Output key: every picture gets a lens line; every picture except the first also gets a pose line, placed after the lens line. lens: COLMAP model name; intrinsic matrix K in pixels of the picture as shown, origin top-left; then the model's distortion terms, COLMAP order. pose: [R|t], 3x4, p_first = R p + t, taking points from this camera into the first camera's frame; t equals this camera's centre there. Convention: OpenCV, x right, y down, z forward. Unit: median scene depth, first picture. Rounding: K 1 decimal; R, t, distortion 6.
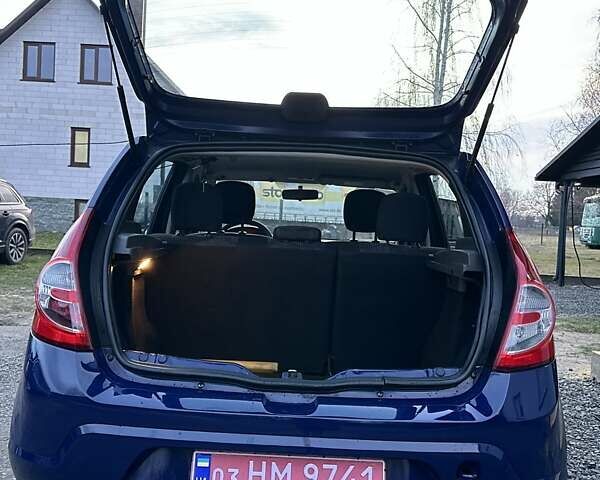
lens RADIAL K [[719.2, 0, 297.9], [0, 719.2, 258.3], [0, 0, 1]] dist [0.102046, -0.025680]
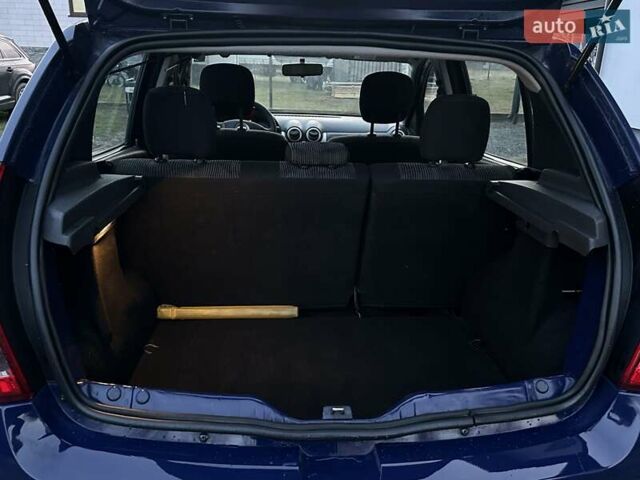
lens RADIAL K [[532.6, 0, 320.0], [0, 532.6, 240.0], [0, 0, 1]] dist [0.022480, -0.003496]
pose [[0.996909, -0.044641, 0.064648, -0.039199], [0.024231, 0.957473, 0.287504, -0.110704], [-0.074733, -0.285048, 0.955595, 0.446780]]
